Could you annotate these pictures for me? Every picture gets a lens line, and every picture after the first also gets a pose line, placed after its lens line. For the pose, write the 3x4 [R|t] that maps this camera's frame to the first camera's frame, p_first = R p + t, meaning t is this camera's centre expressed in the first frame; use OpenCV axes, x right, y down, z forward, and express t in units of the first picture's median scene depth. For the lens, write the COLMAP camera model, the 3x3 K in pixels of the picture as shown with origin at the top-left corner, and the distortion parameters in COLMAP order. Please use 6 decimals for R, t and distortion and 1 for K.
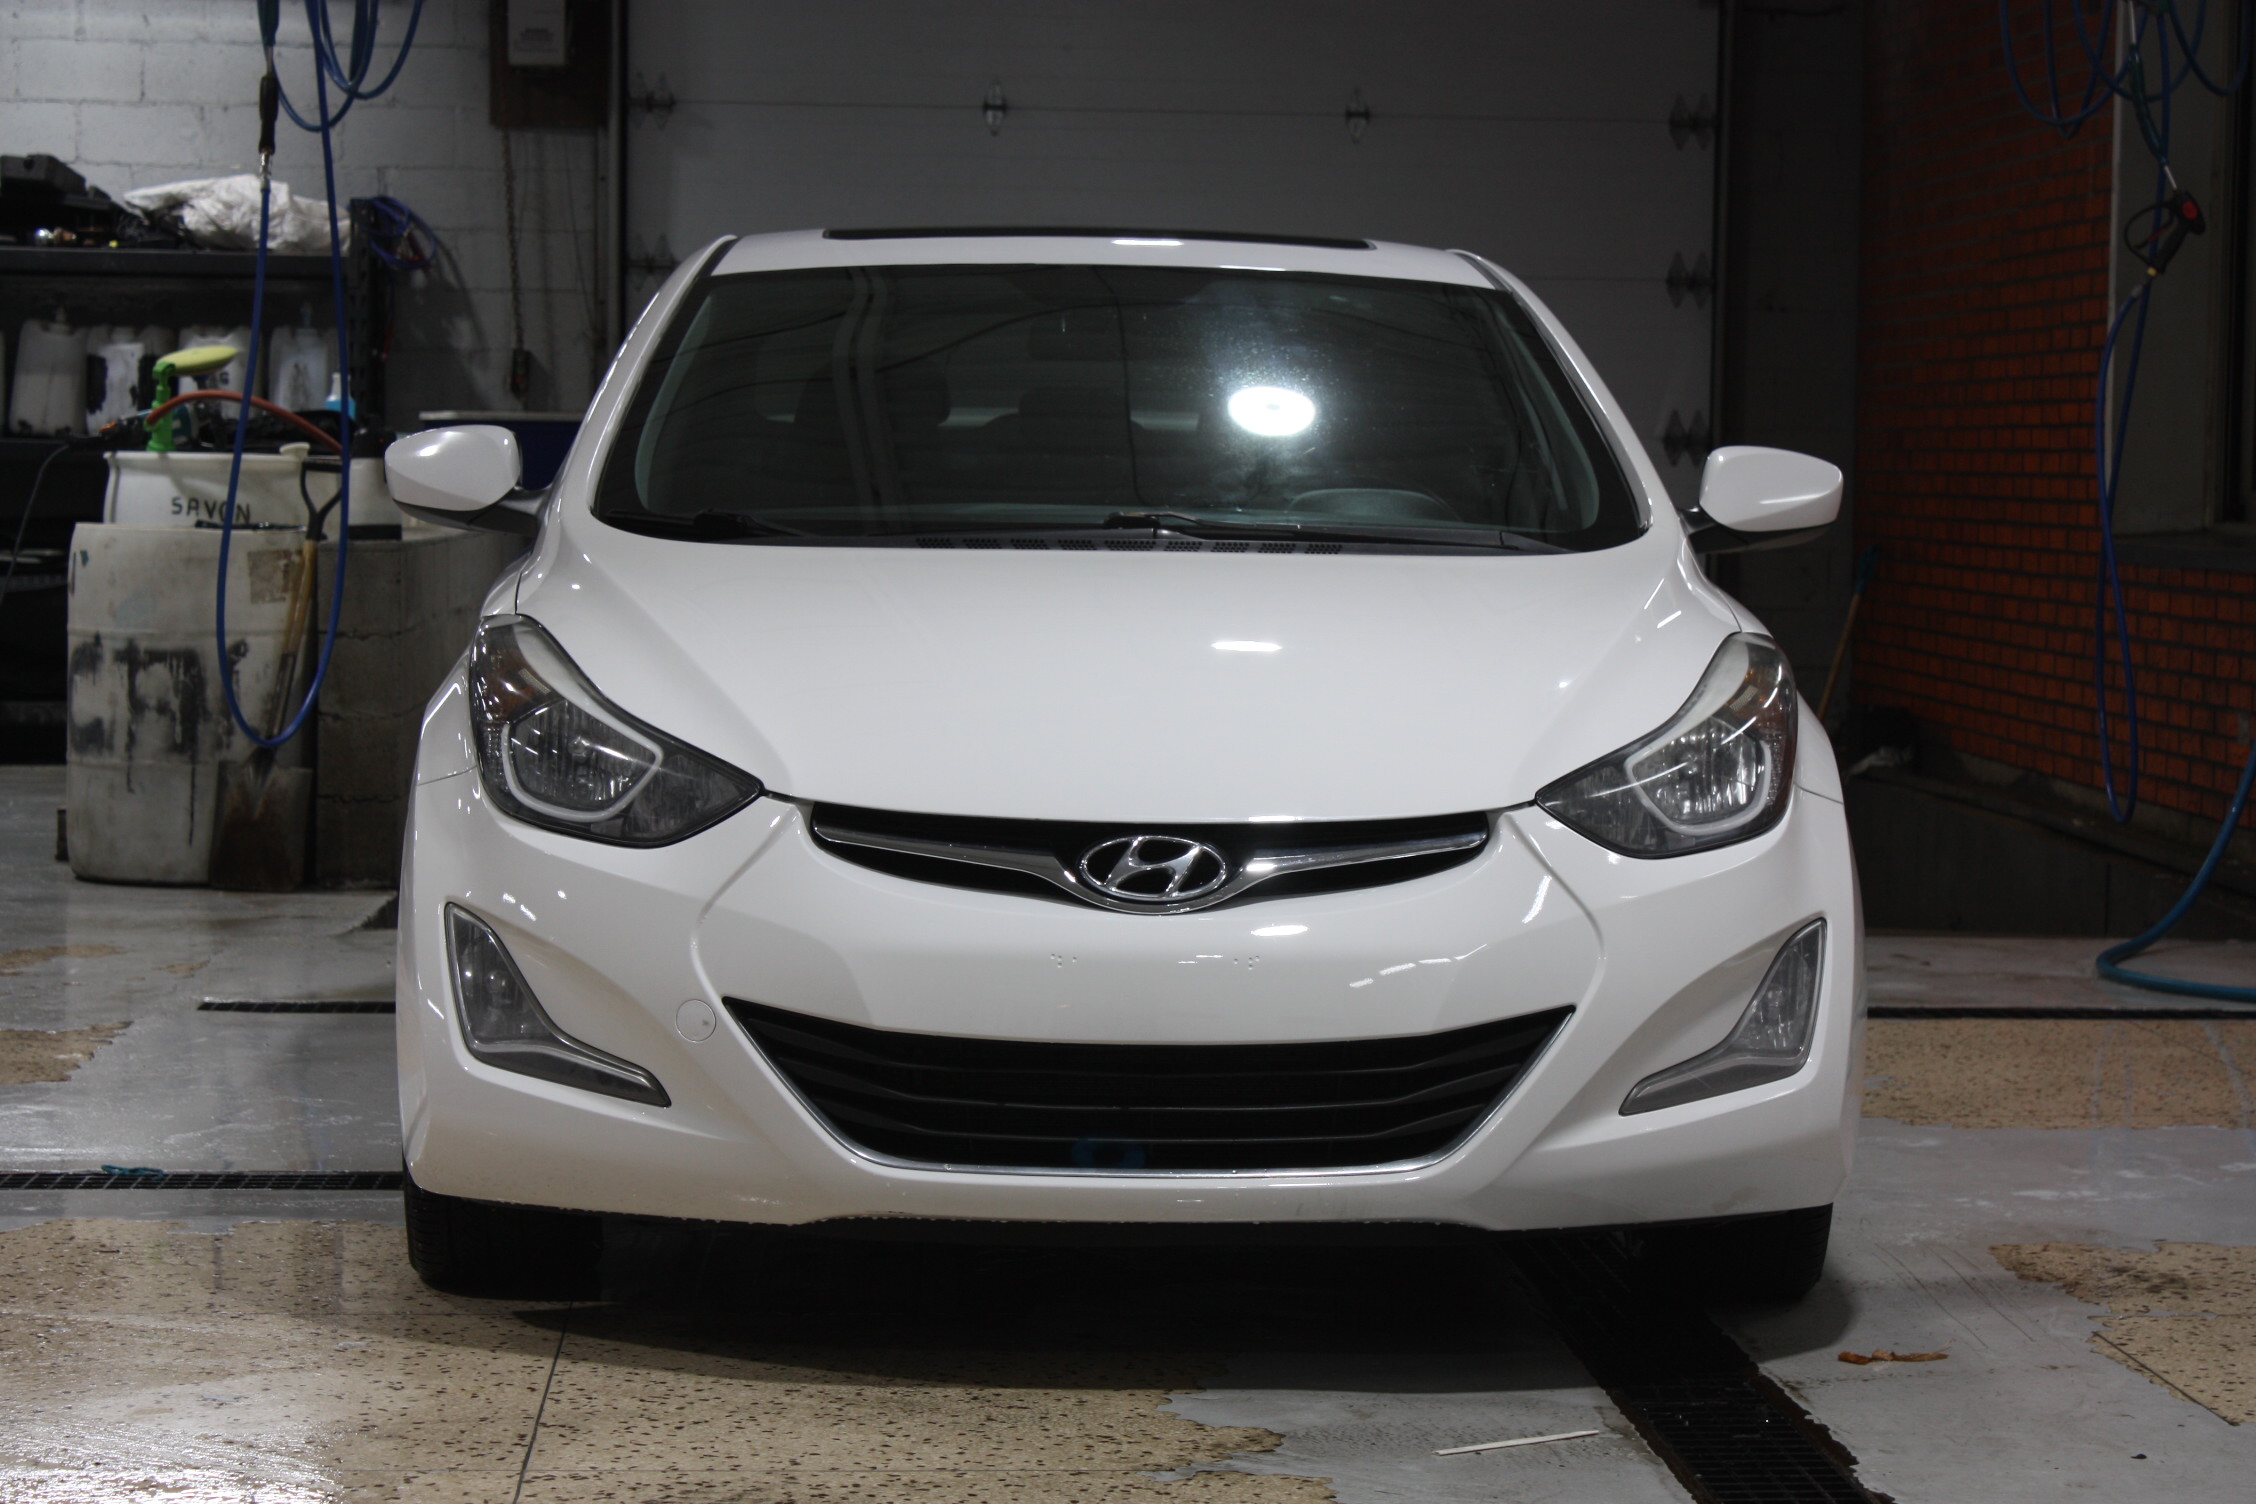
lens RADIAL K [[5268.3, 0, 1128.0], [0, 5268.3, 752.0], [0, 0, 1]] dist [0.099998, -0.438844]
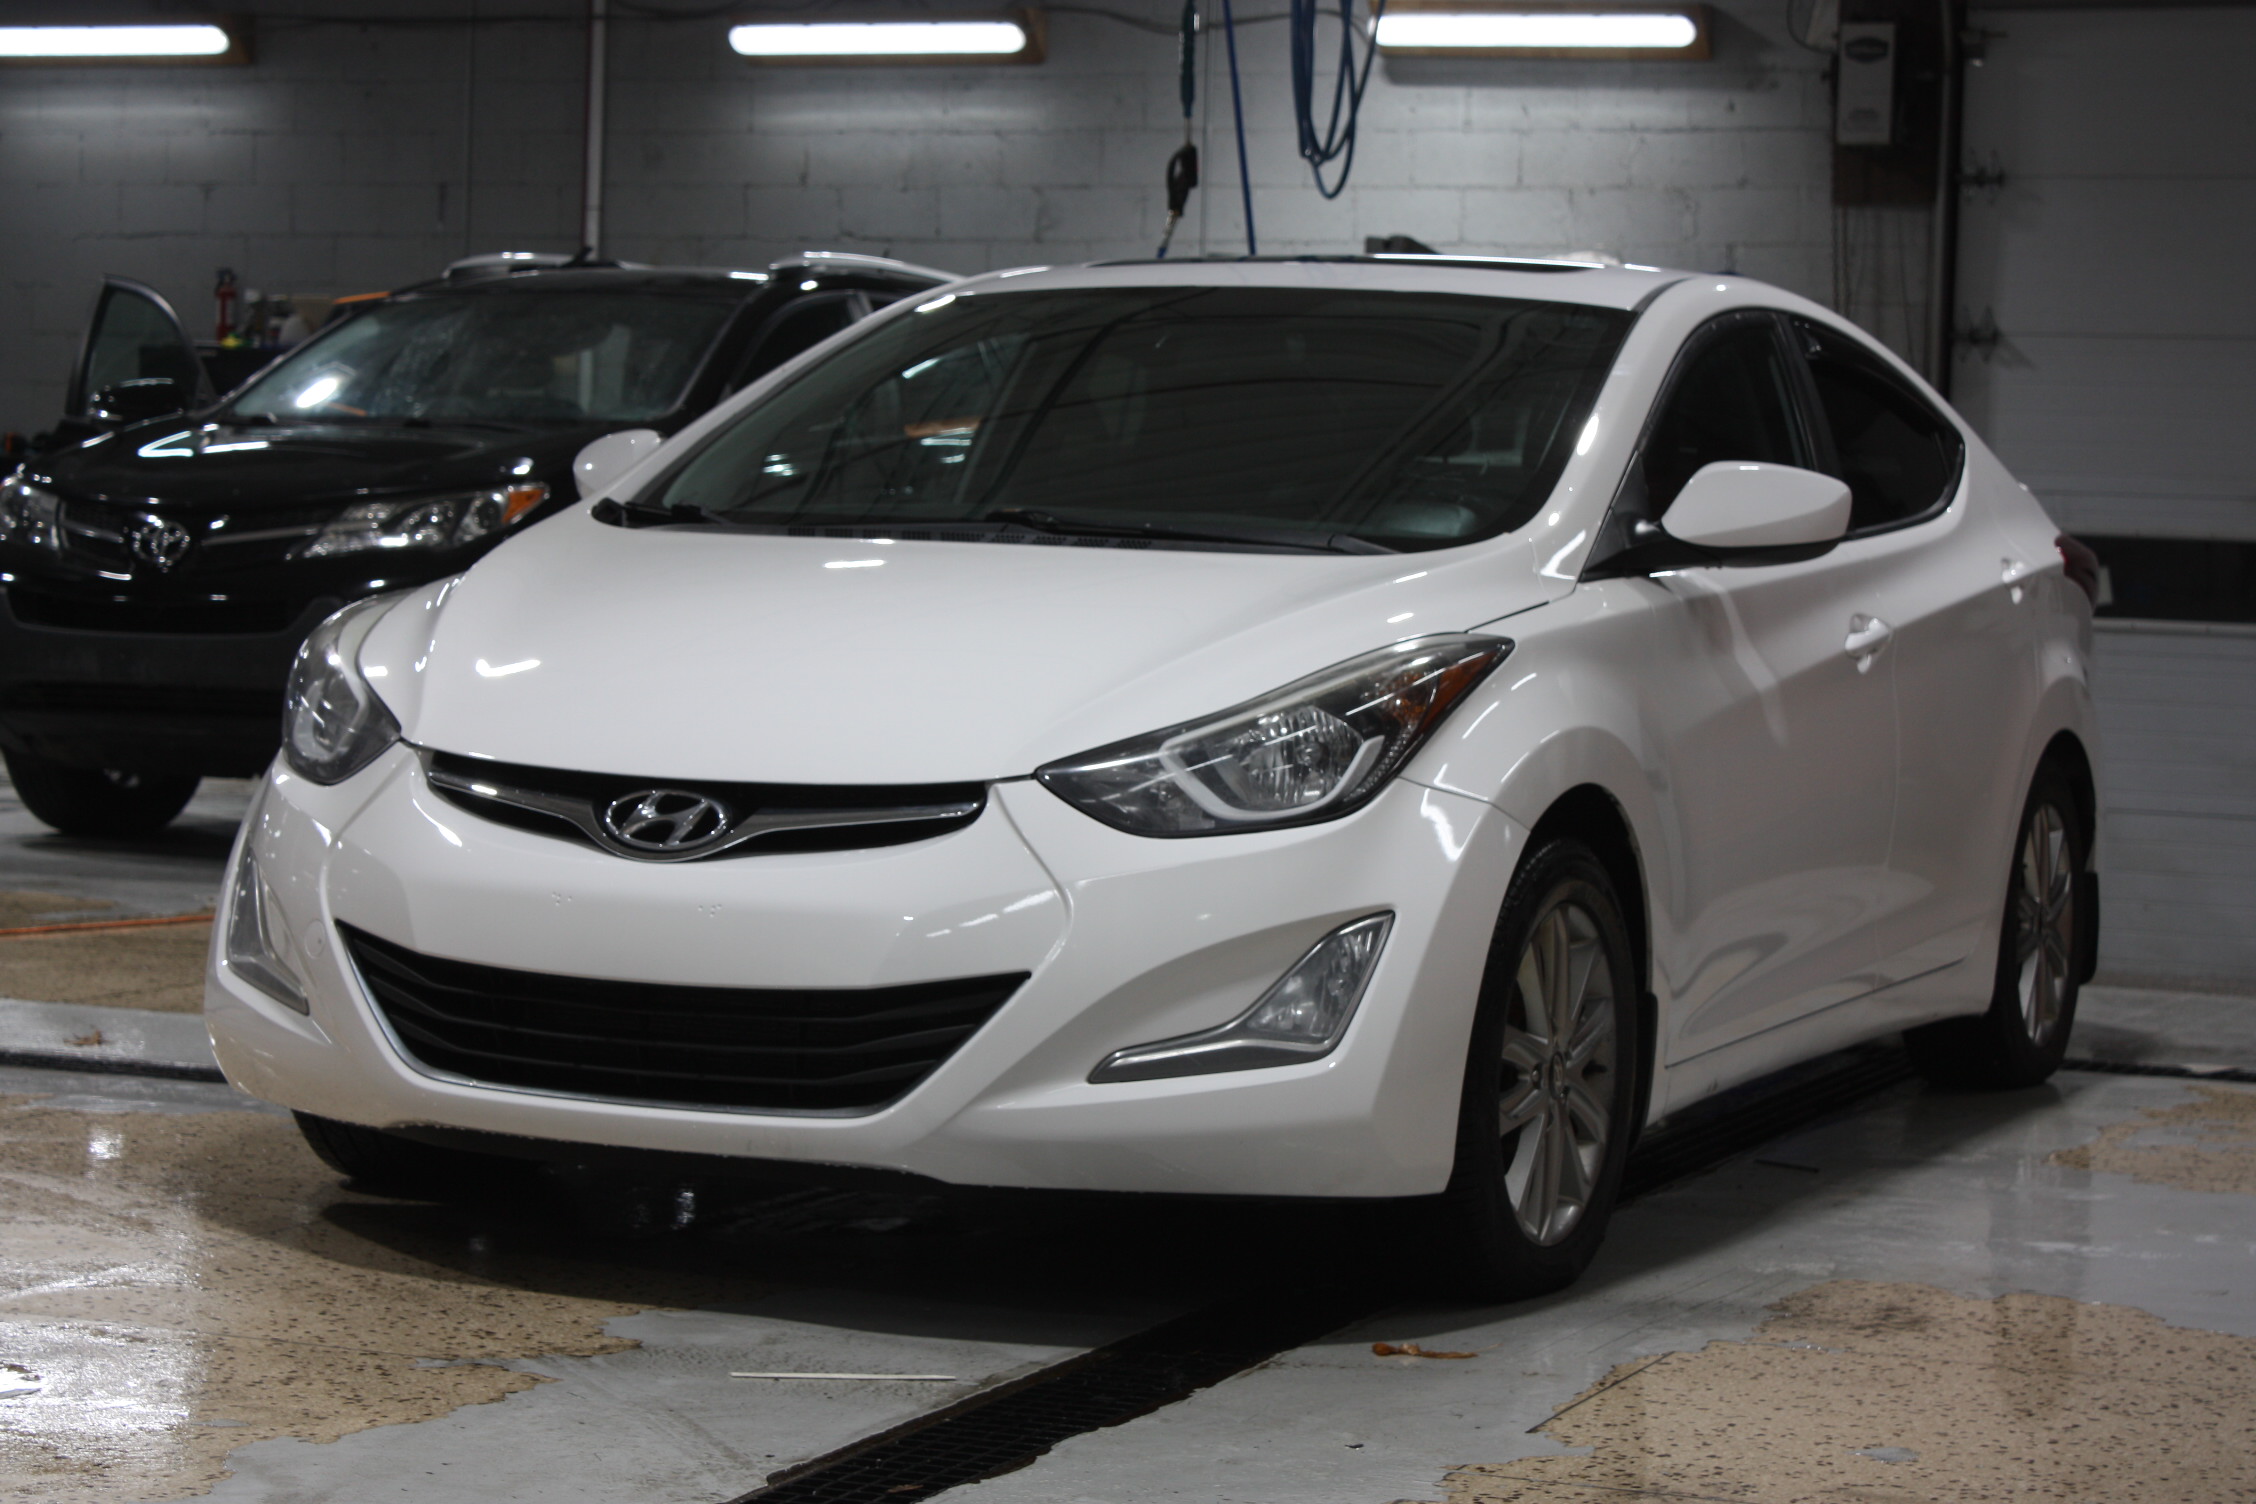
lens RADIAL K [[5081.8, 0, 1128.0], [0, 5081.8, 752.0], [0, 0, 1]] dist [0.005642, 0.328037]
pose [[0.886611, 0.035771, -0.461131, 0.501080], [-0.045218, 0.998932, -0.009450, 0.012066], [0.460300, 0.029230, 0.887282, 0.108494]]
